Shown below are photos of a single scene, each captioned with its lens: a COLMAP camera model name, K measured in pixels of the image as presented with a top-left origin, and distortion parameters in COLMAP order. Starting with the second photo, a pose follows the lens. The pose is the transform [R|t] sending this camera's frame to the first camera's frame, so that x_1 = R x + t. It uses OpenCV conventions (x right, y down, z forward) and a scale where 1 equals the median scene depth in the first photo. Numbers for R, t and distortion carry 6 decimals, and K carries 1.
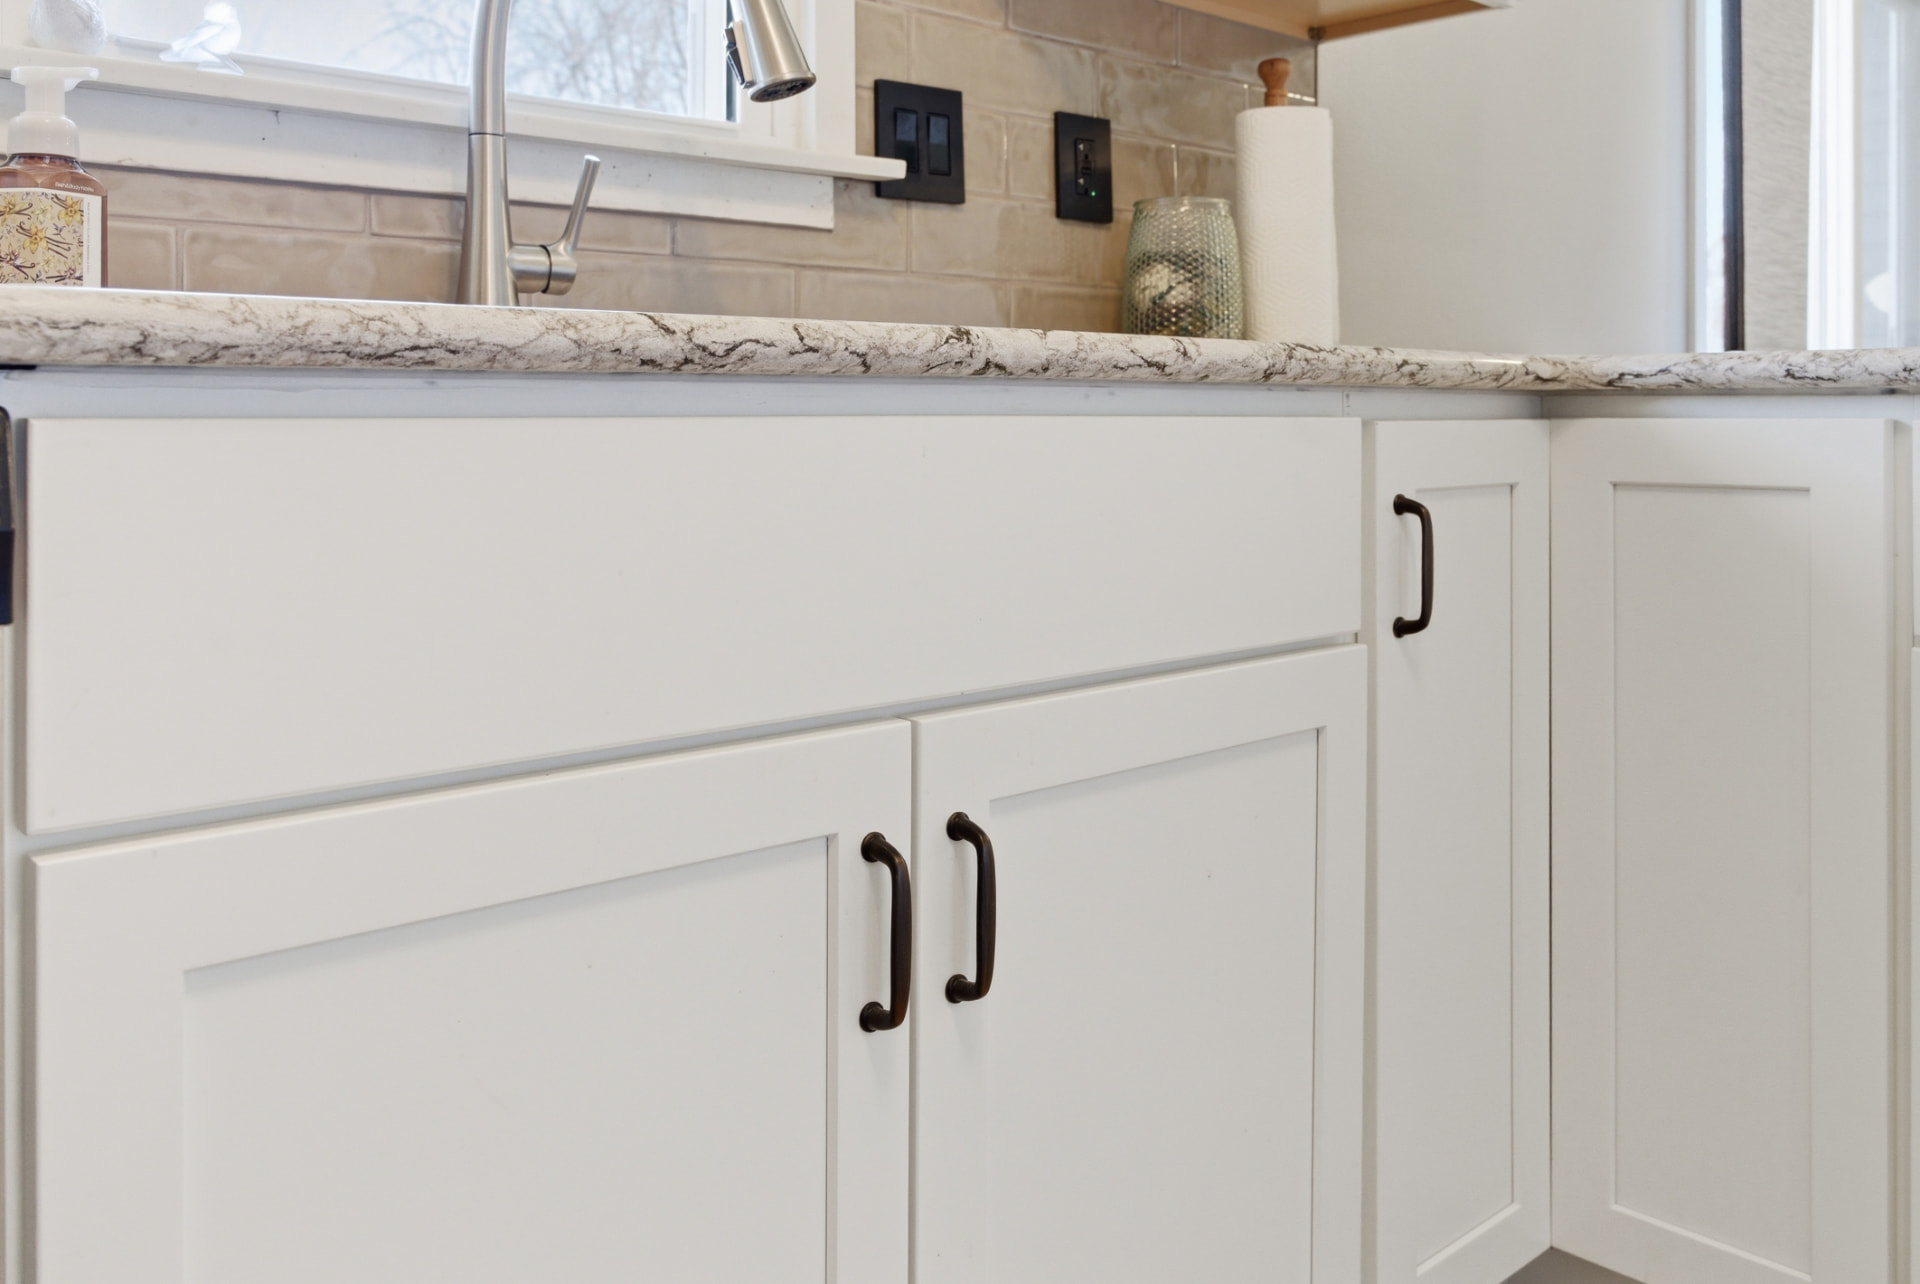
lens RADIAL K [[1605.2, 0, 952.0], [0, 1605.2, 409.3], [0, 0, 1]] dist [-0.008625, -0.020027]
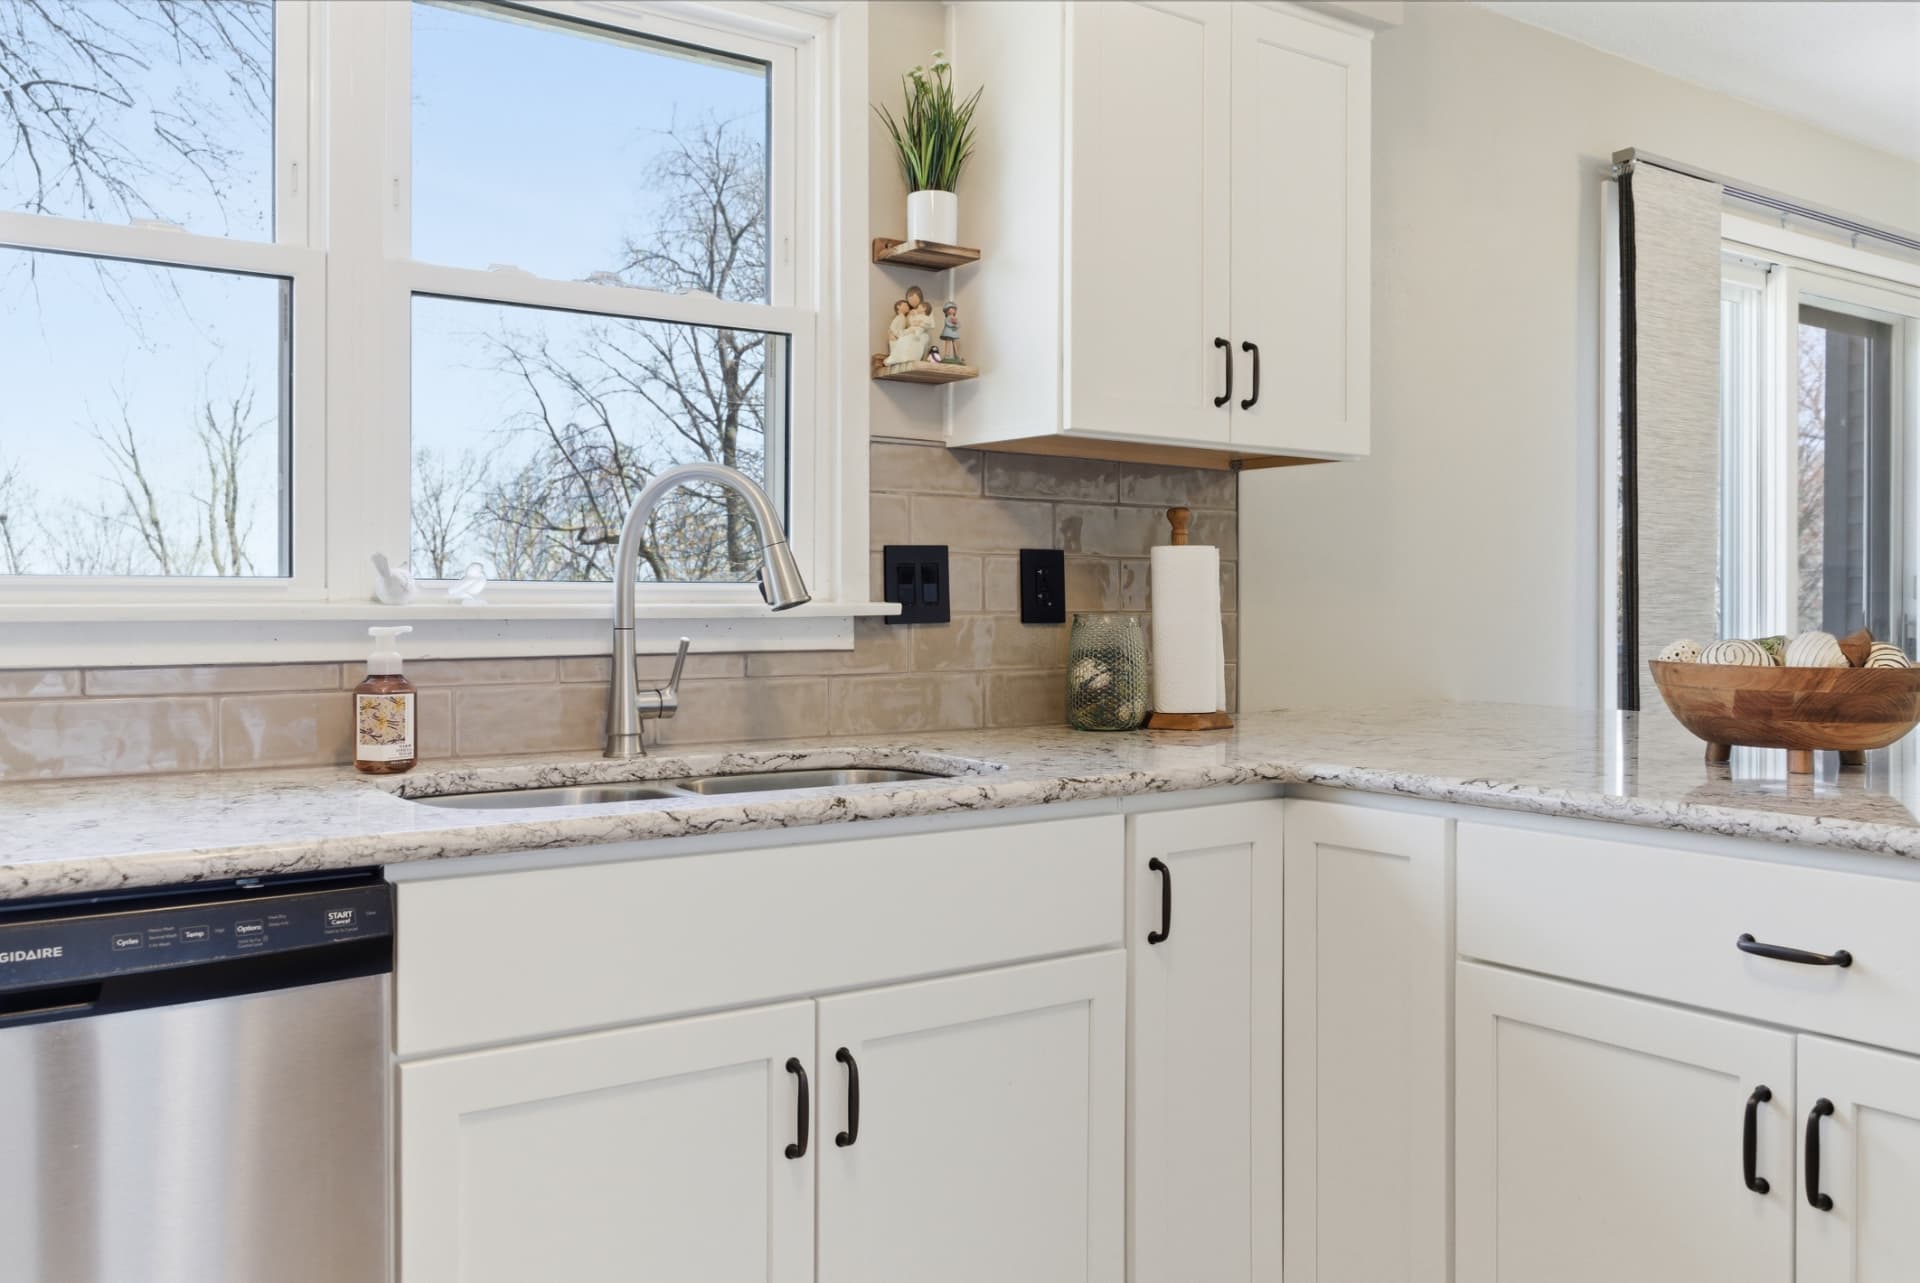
lens RADIAL K [[1550.9, 0, 958.0], [0, 1550.9, 632.3], [0, 0, 1]] dist [-0.106071, 0.014263]
pose [[0.992036, 0.001062, -0.125948, 0.253458], [0.001549, 0.999786, 0.020632, -0.192742], [0.125942, -0.020663, 0.991822, -0.542165]]
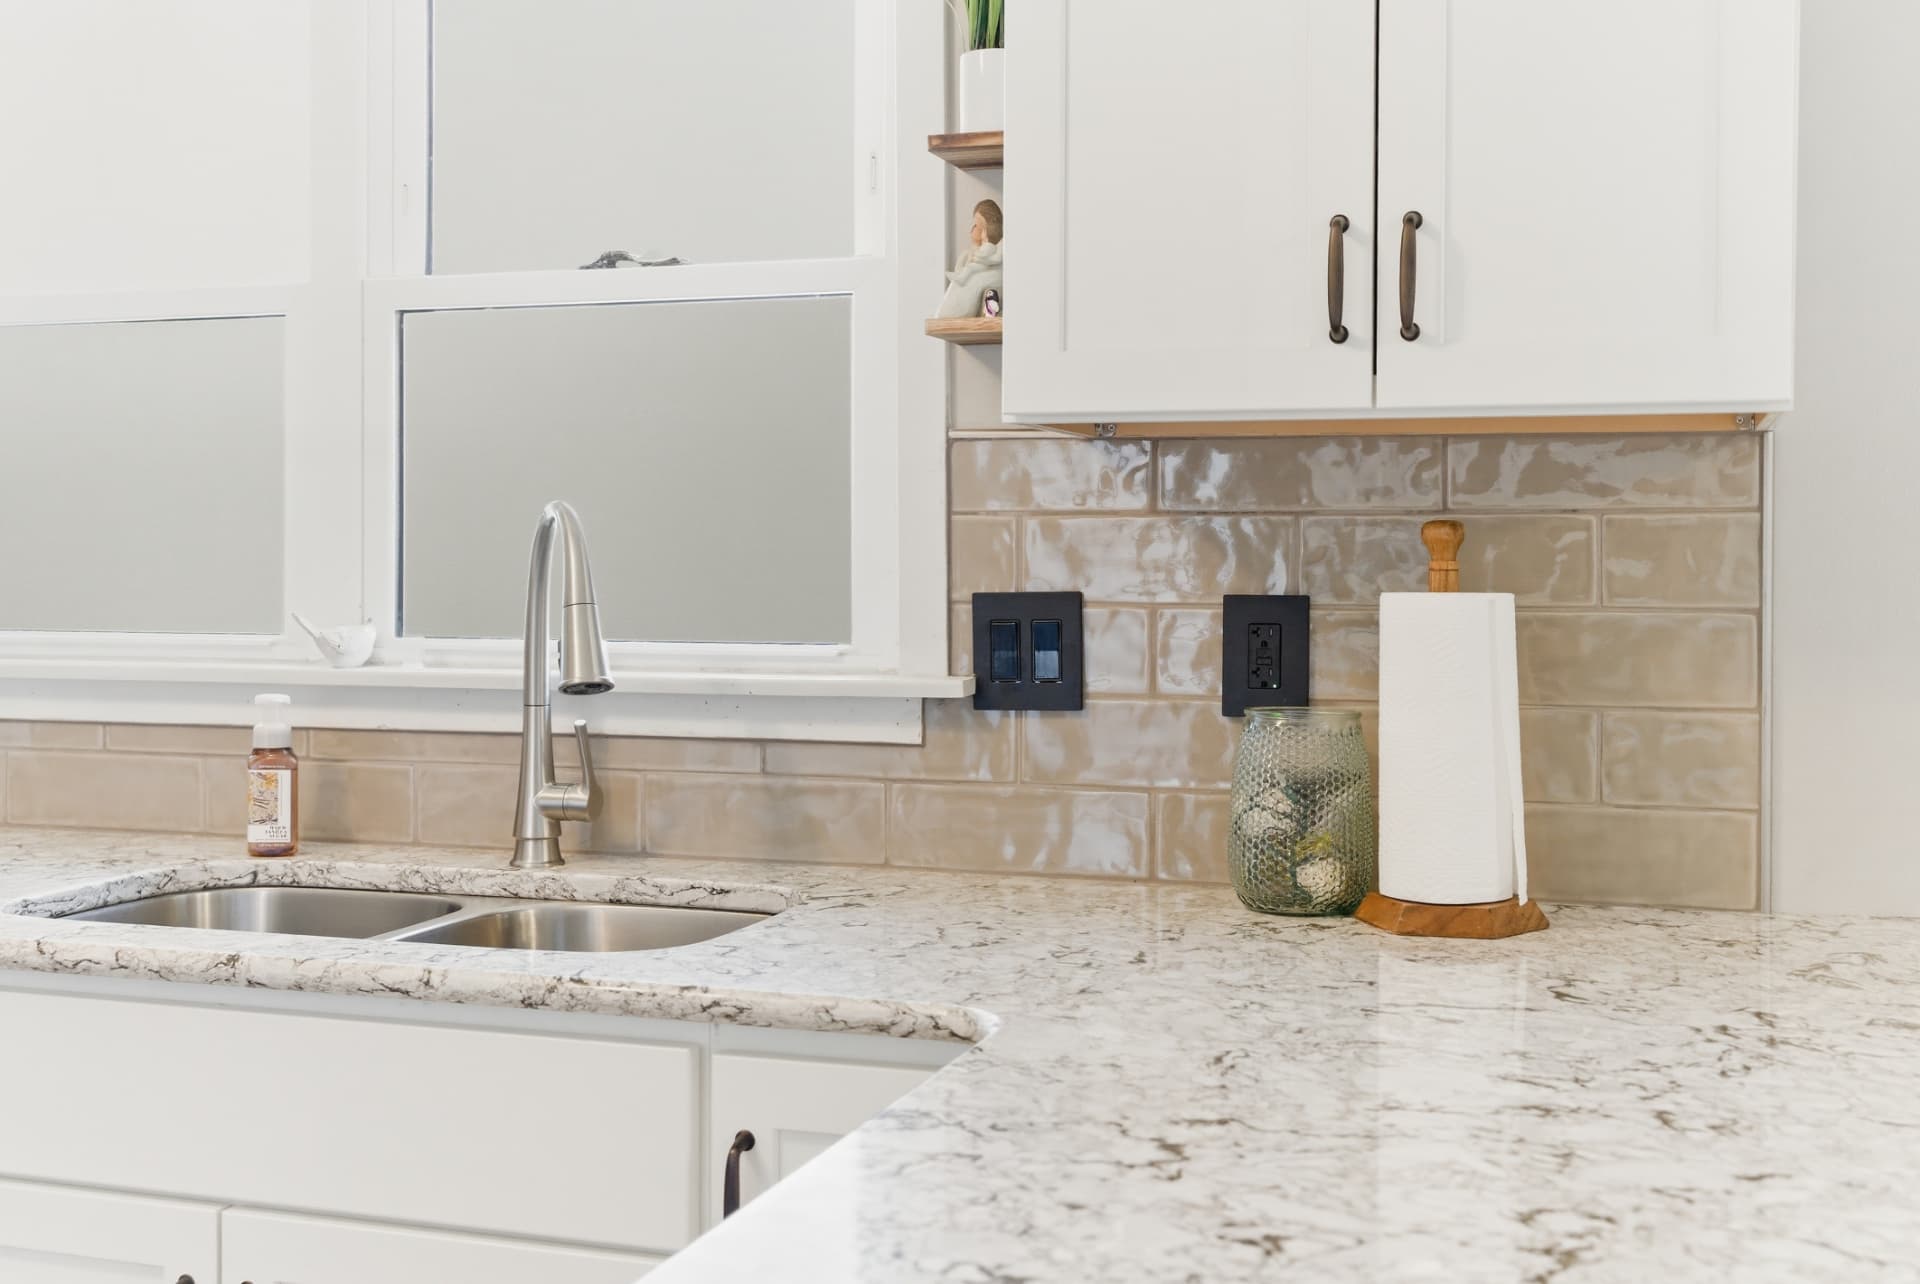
lens RADIAL K [[2068.0, 0, 958.3], [0, 2068.0, 634.6], [0, 0, 1]] dist [0.009606, 0.000000]
pose [[0.506196, 0.027734, -0.861973, 1.338465], [-0.001359, 0.999507, 0.031361, -0.275048], [0.862418, -0.014703, 0.505984, 0.414411]]
